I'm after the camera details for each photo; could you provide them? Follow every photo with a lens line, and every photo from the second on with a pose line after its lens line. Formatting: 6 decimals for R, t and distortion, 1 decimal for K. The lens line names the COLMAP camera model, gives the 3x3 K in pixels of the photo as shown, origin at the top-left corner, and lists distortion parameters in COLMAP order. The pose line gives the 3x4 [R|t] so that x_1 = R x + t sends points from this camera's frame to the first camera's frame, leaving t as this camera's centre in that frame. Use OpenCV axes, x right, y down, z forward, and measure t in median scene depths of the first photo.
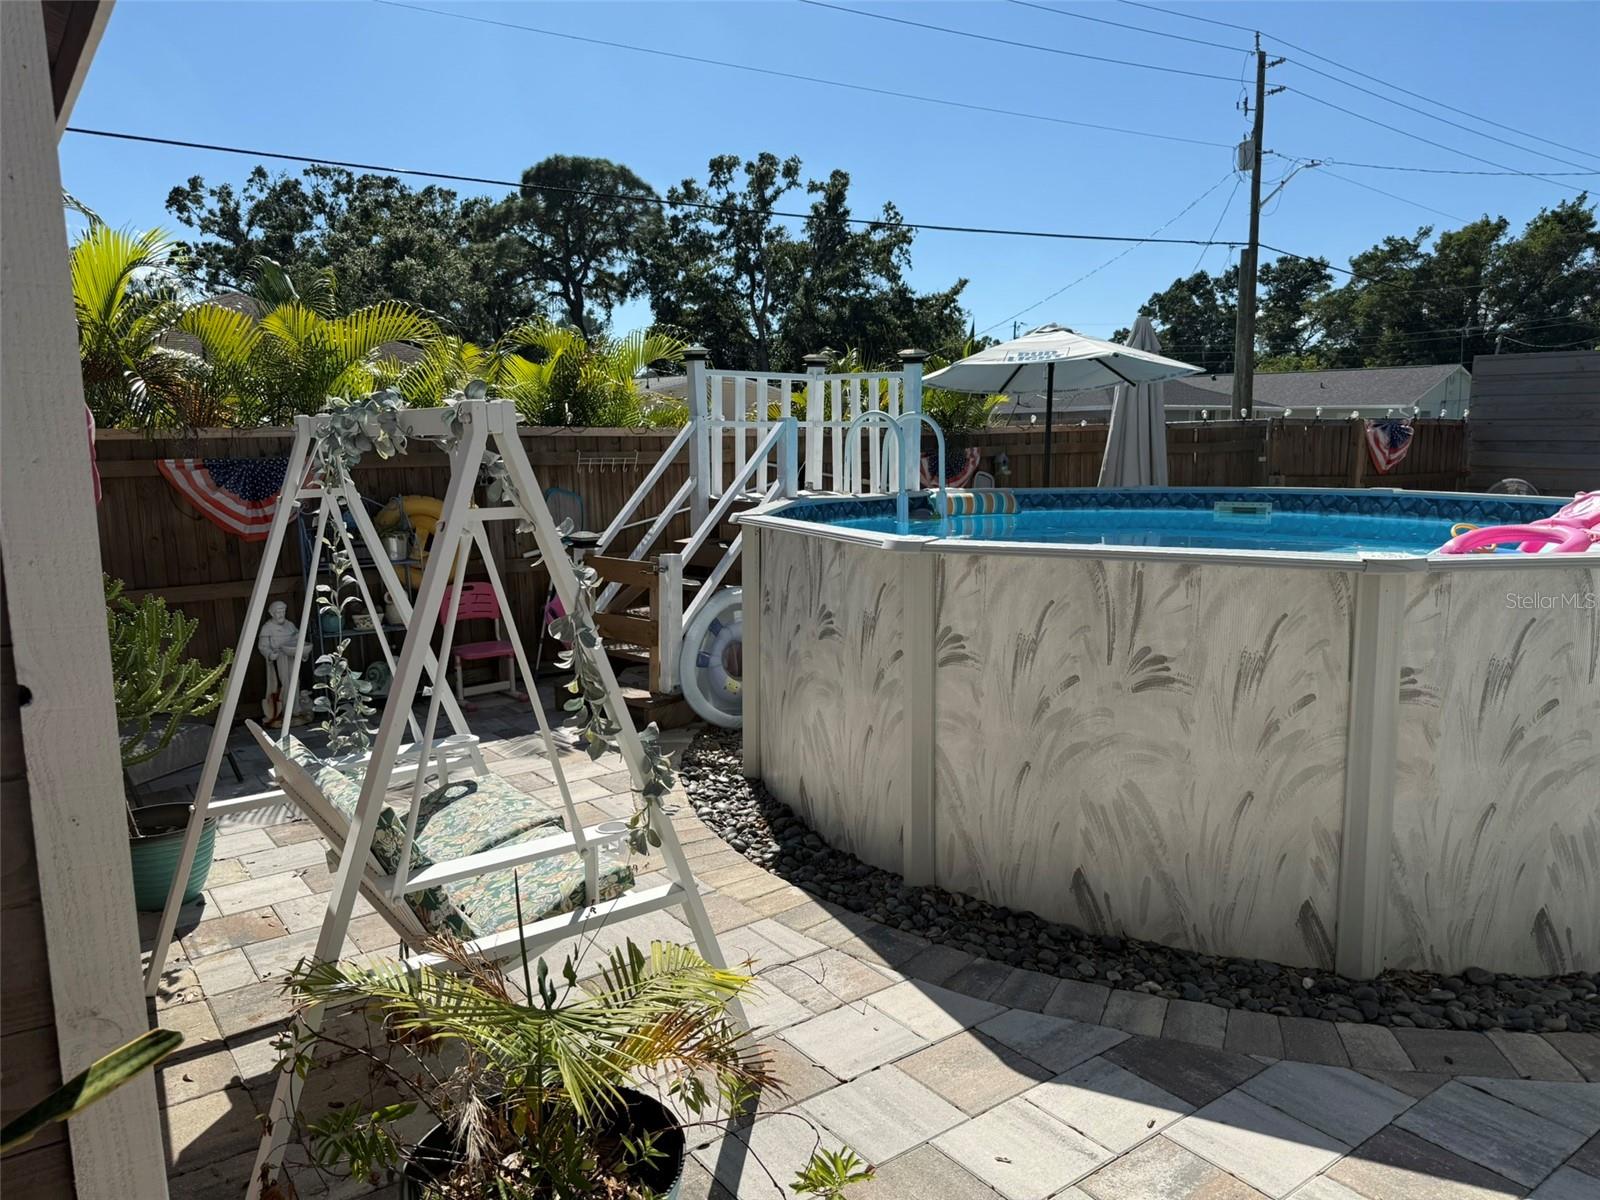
lens RADIAL K [[1142.5, 0, 800.3], [0, 1142.5, 601.9], [0, 0, 1]] dist [0.001439, -0.019401]
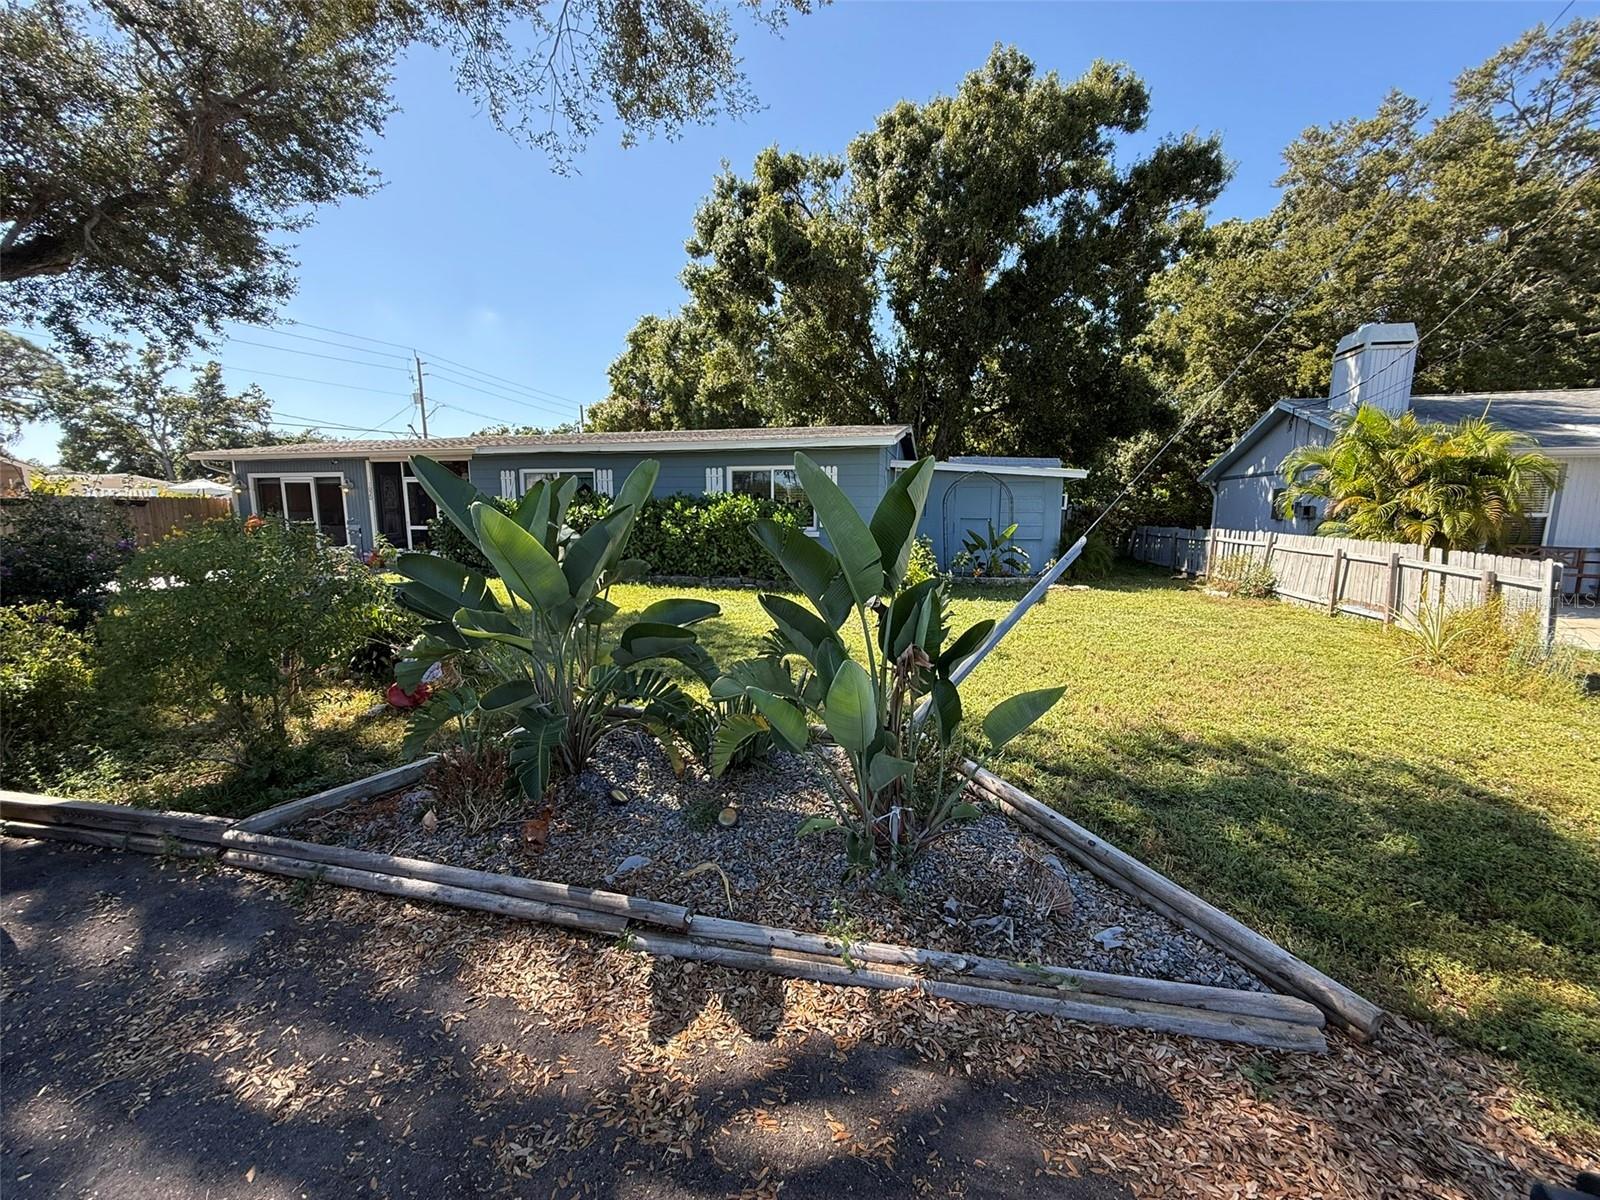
lens RADIAL K [[640.6, 0, 808.3], [0, 640.6, 593.4], [0, 0, 1]] dist [0.001670, 0.000450]
pose [[0.749849, -0.080539, 0.656689, 0.041852], [0.095103, 0.995376, 0.013483, 0.054003], [-0.654738, 0.052343, 0.754041, -0.331092]]
